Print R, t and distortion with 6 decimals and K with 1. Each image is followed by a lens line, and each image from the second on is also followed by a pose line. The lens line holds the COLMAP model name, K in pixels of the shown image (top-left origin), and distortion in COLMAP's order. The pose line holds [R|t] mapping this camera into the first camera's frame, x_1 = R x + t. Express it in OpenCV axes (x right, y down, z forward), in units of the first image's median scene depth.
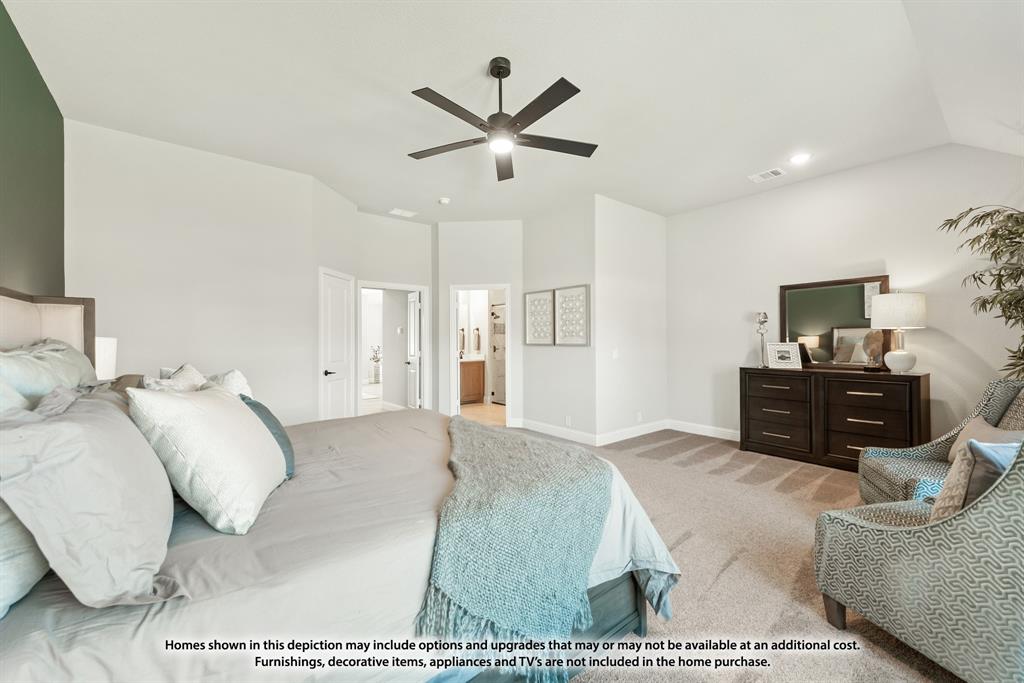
lens RADIAL K [[406.5, 0, 513.1], [0, 406.5, 338.8], [0, 0, 1]] dist [0.002373, -0.002213]
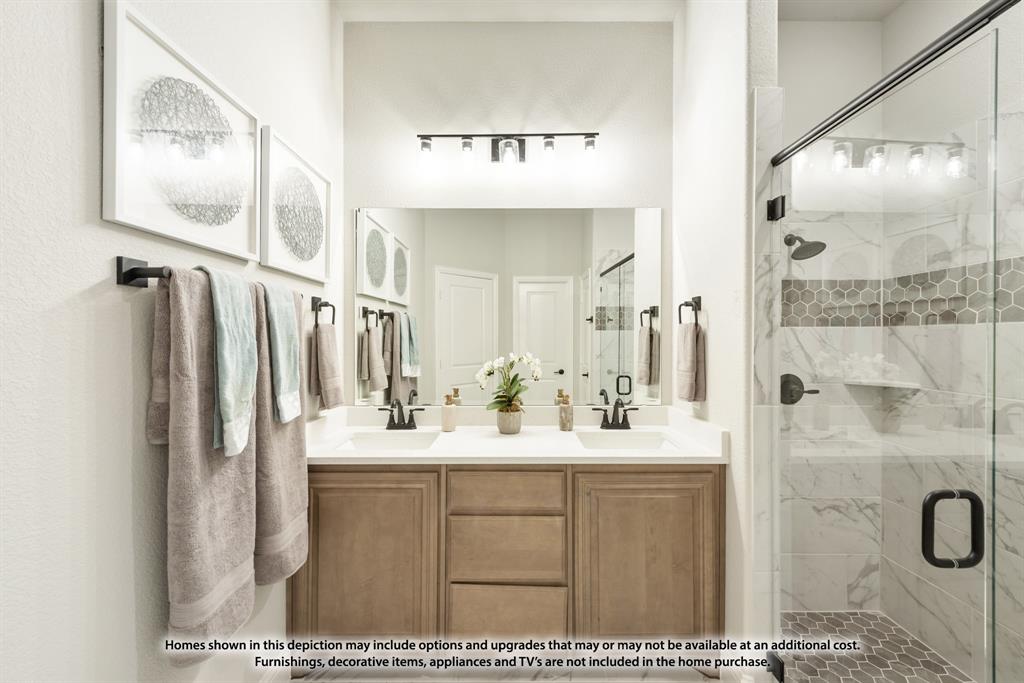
lens RADIAL K [[406.5, 0, 513.0], [0, 406.5, 339.4], [0, 0, 1]] dist [0.002373, -0.002213]
pose [[0.777932, 0.007610, -0.628302, -0.026186], [-0.005305, 0.999971, 0.005543, -0.004905], [0.628325, -0.000978, 0.777950, 0.769931]]
